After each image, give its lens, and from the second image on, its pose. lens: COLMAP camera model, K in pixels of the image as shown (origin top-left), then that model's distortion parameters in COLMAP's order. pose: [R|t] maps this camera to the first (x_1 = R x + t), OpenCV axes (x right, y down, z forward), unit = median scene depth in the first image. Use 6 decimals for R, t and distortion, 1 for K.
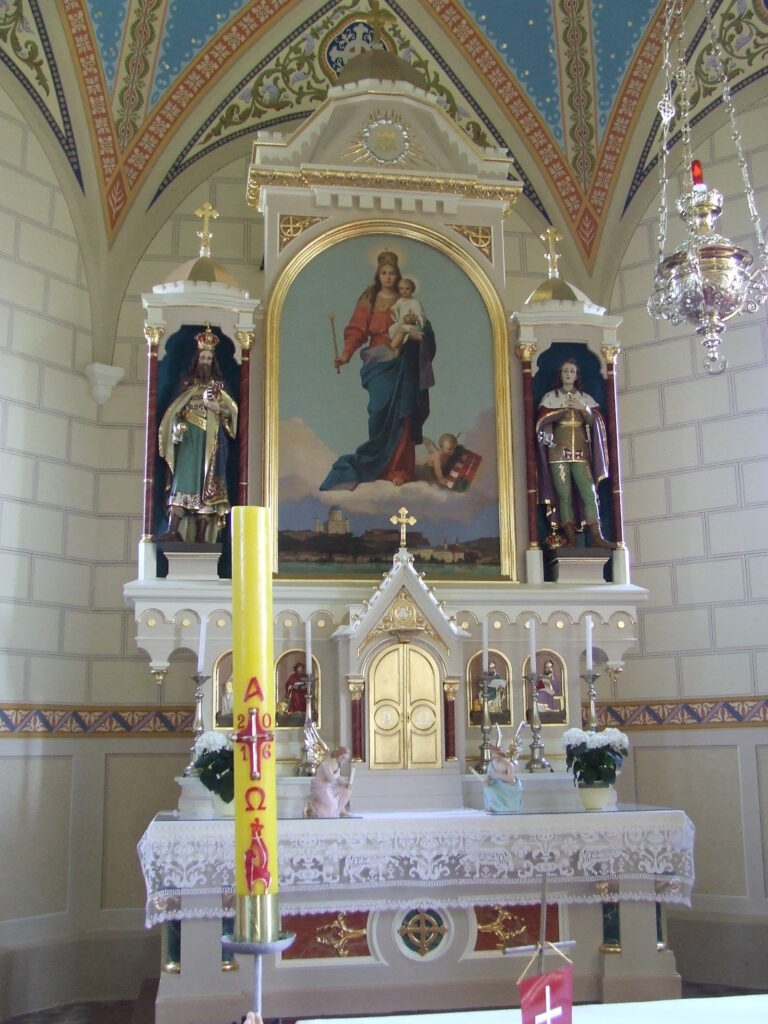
lens RADIAL K [[1064.9, 0, 413.0], [0, 1064.9, 535.9], [0, 0, 1]] dist [-0.064529, 0.038079]
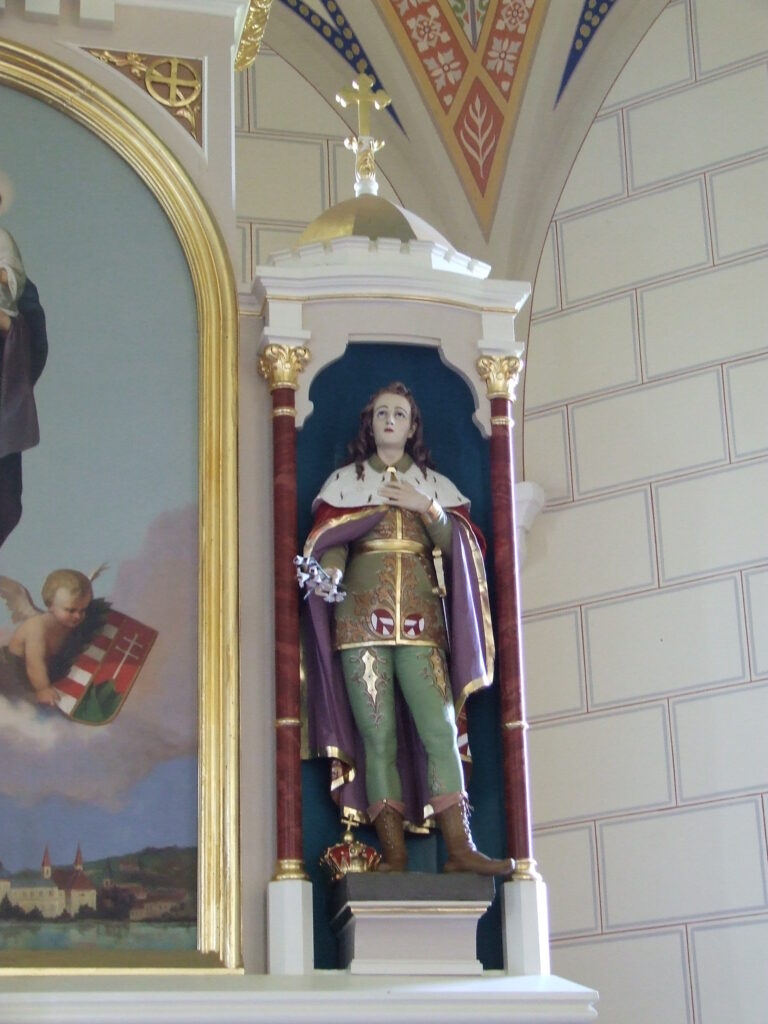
lens RADIAL K [[2168.6, 0, 405.4], [0, 2168.6, 513.2], [0, 0, 1]] dist [0.039618, 0.523517]
pose [[0.996523, 0.012852, 0.082327, 0.088091], [0.001454, 0.985201, -0.171399, 0.016201], [-0.083311, 0.170923, 0.981756, 0.231687]]
